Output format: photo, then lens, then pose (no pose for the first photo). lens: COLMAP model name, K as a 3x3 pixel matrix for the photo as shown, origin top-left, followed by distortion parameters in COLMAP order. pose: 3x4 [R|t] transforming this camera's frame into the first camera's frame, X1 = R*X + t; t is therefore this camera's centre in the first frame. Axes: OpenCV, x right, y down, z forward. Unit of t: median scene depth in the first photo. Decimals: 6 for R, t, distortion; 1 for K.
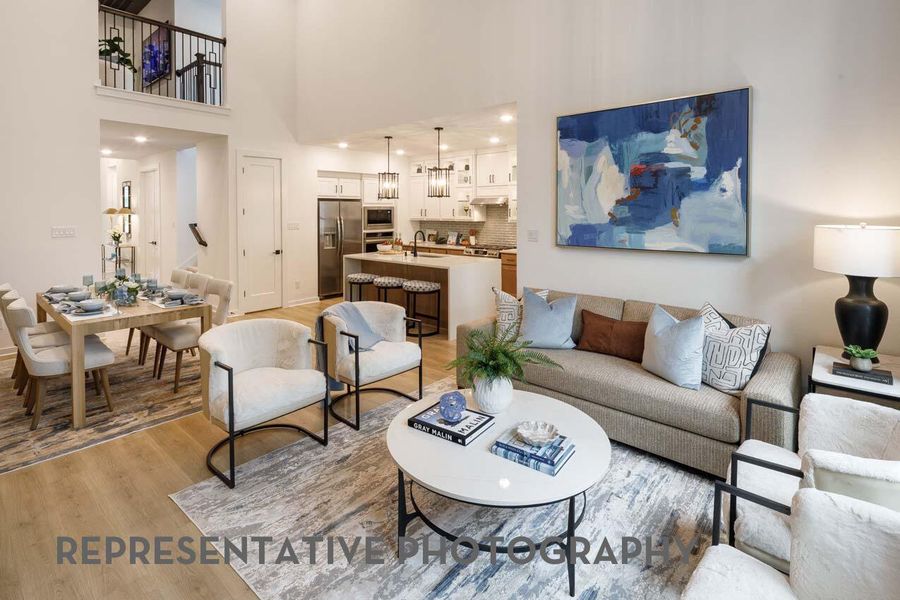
lens RADIAL K [[436.6, 0, 447.6], [0, 436.6, 214.3], [0, 0, 1]] dist [-0.004853, 0.000546]
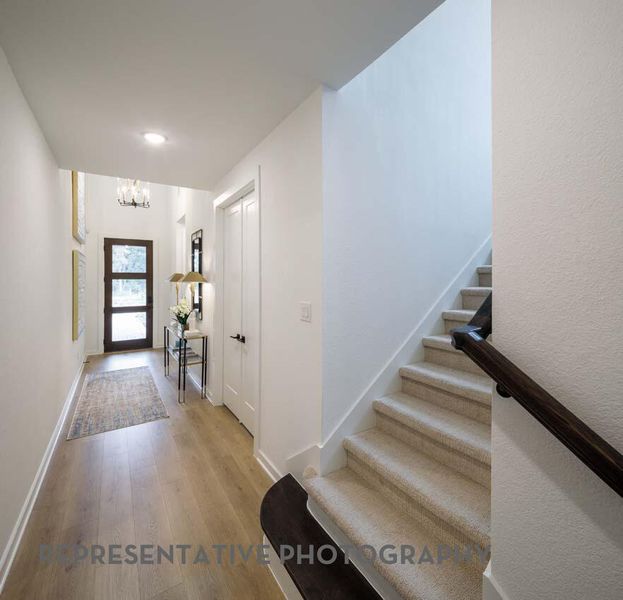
lens RADIAL K [[309.5, 0, 312.5], [0, 309.5, 278.5], [0, 0, 1]] dist [0.004852, 0.000789]
pose [[0.961454, 0.005621, -0.274907, -0.453500], [-0.008265, 0.999930, -0.008460, -0.003311], [0.274841, 0.010406, 0.961433, 0.616544]]
